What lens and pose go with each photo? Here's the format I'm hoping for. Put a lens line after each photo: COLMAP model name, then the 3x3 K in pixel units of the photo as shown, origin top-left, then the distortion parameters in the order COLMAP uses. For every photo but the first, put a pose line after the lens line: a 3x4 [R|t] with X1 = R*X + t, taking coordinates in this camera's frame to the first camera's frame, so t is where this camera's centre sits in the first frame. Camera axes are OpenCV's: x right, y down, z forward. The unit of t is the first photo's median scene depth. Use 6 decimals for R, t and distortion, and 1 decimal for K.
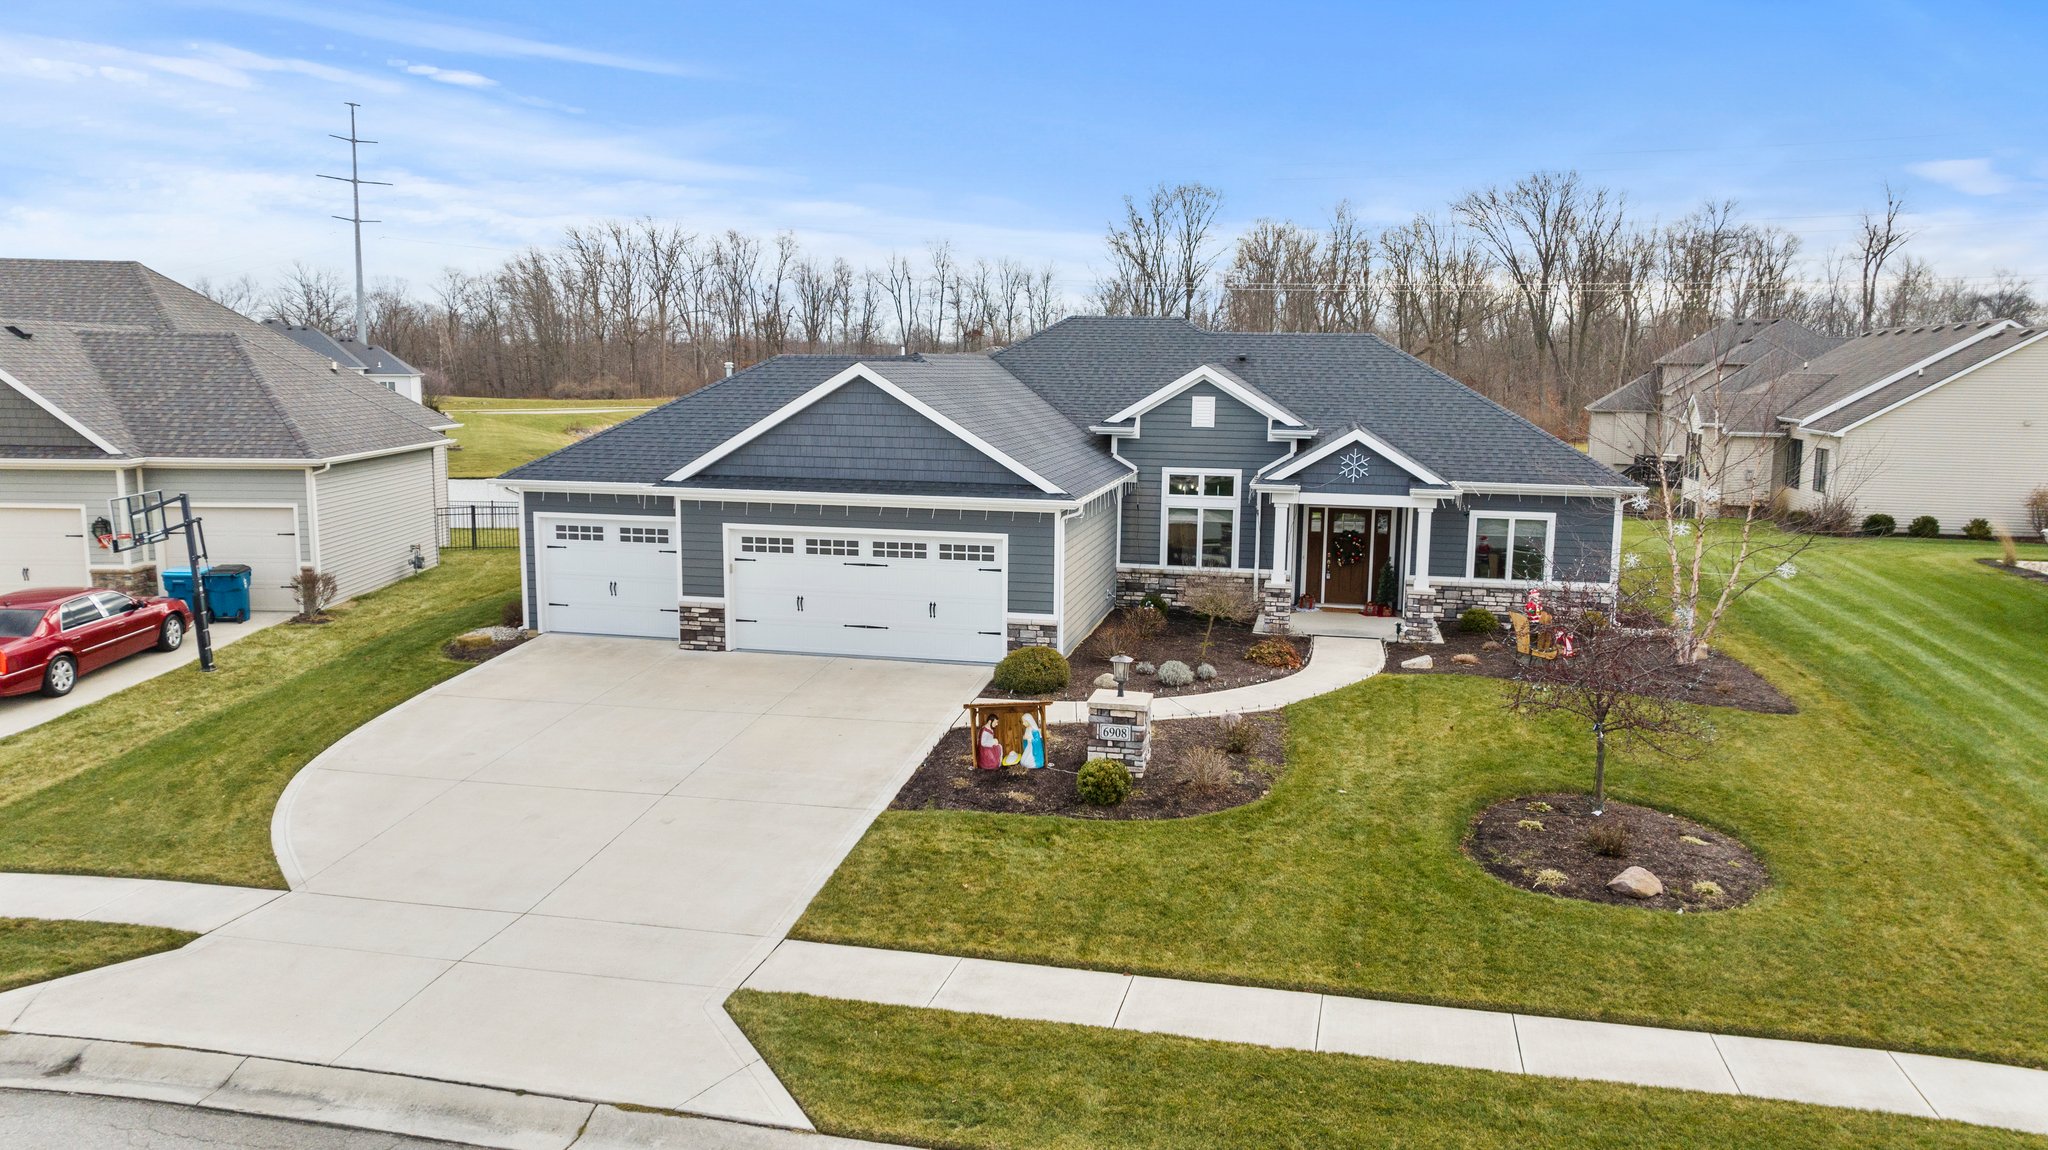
lens RADIAL K [[1447.4, 0, 1022.8], [0, 1447.4, 578.3], [0, 0, 1]] dist [-0.021392, 0.004620]
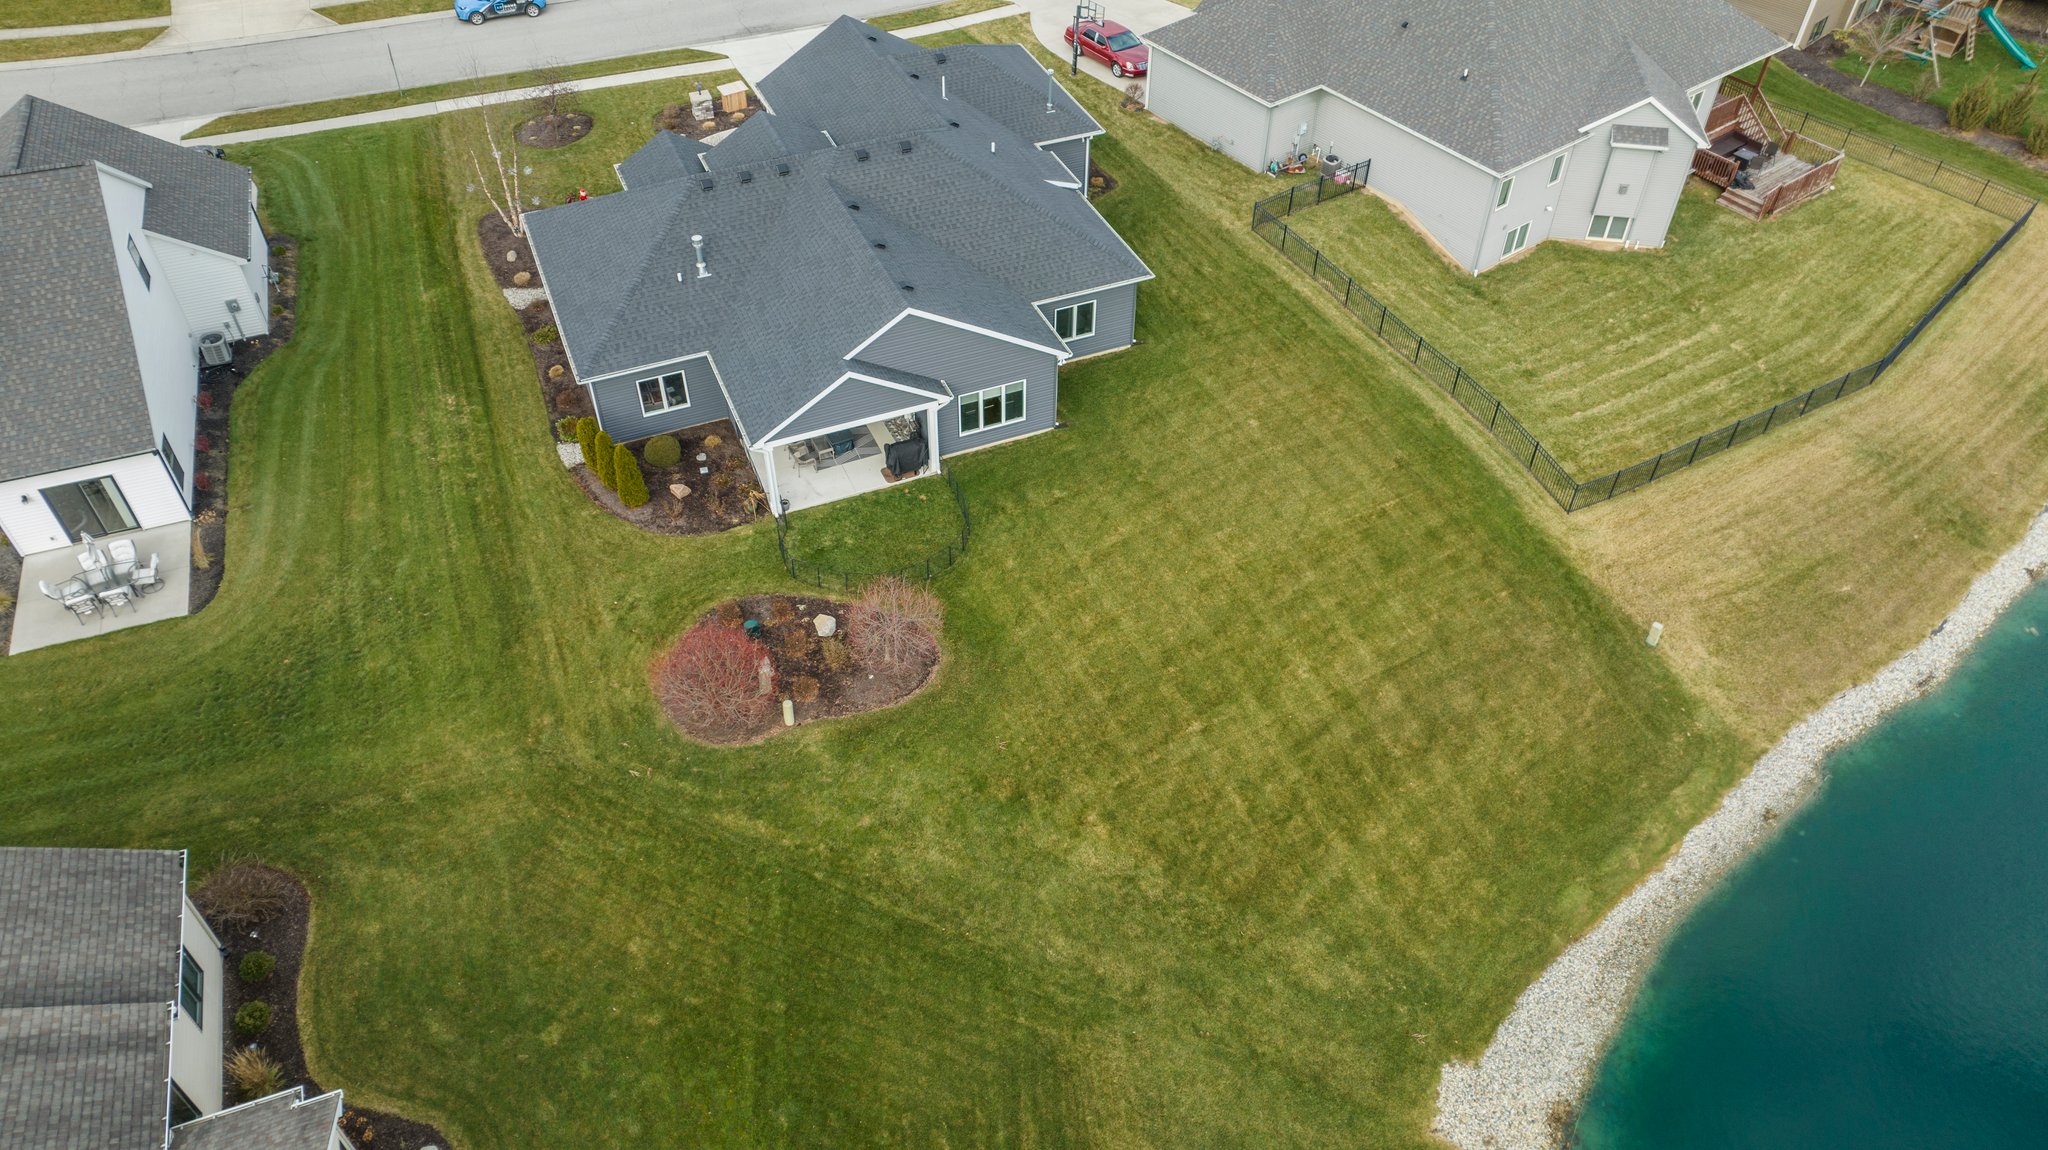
lens RADIAL K [[1446.7, 0, 1021.7], [0, 1446.7, 580.3], [0, 0, 1]] dist [-0.034675, 0.032904]
pose [[-0.819168, 0.385856, -0.424358, 0.955104], [-0.101247, 0.630973, 0.769170, -1.342922], [0.564547, 0.673044, -0.477806, 2.792260]]
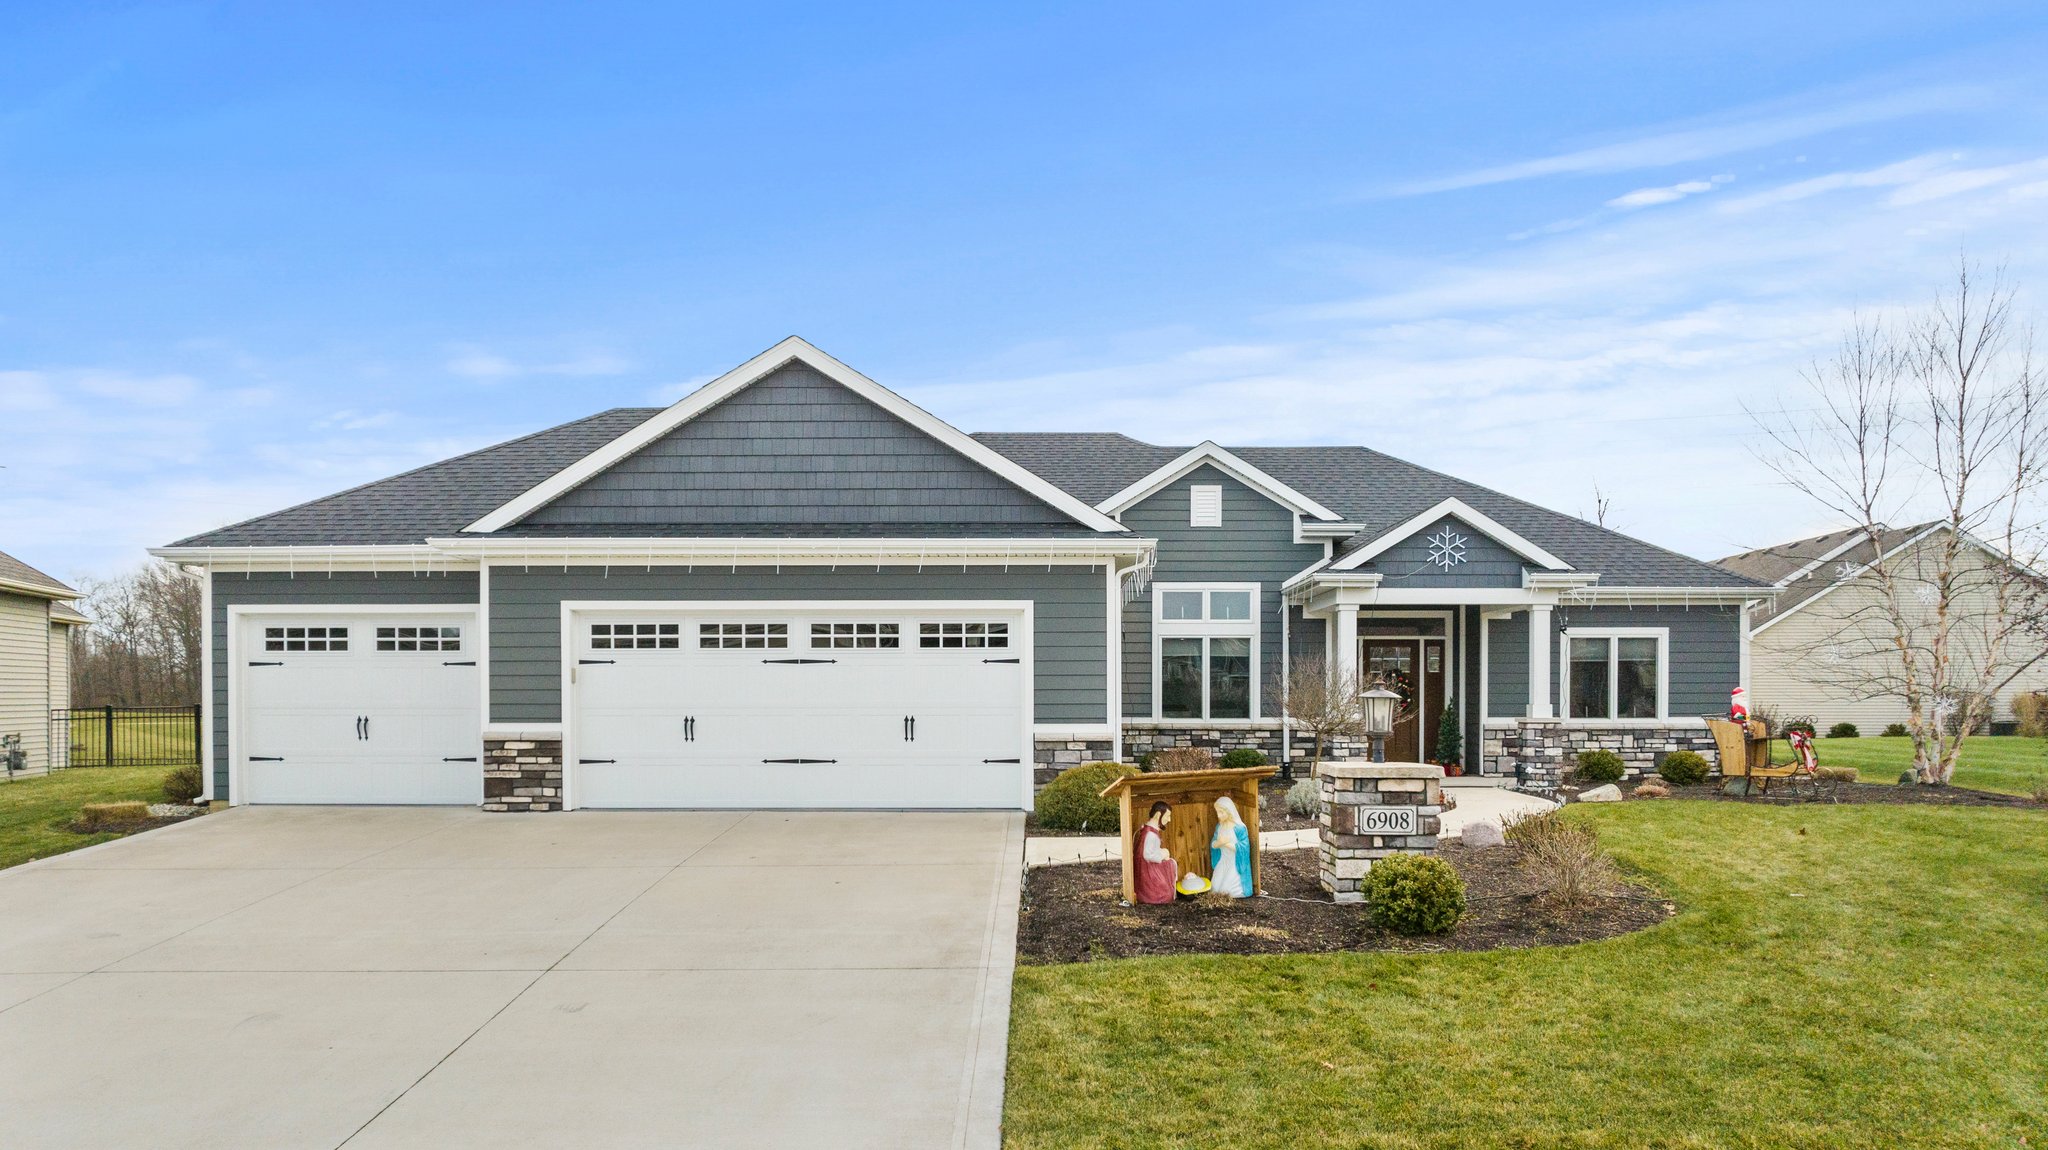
lens RADIAL K [[1484.6, 0, 1020.8], [0, 1484.6, 714.4], [0, 0, 1]] dist [-0.022647, -0.000808]
pose [[0.980226, -0.014714, 0.197335, -0.142637], [0.041519, 0.990327, -0.132397, 0.103906], [-0.193478, 0.137972, 0.971355, 0.357533]]
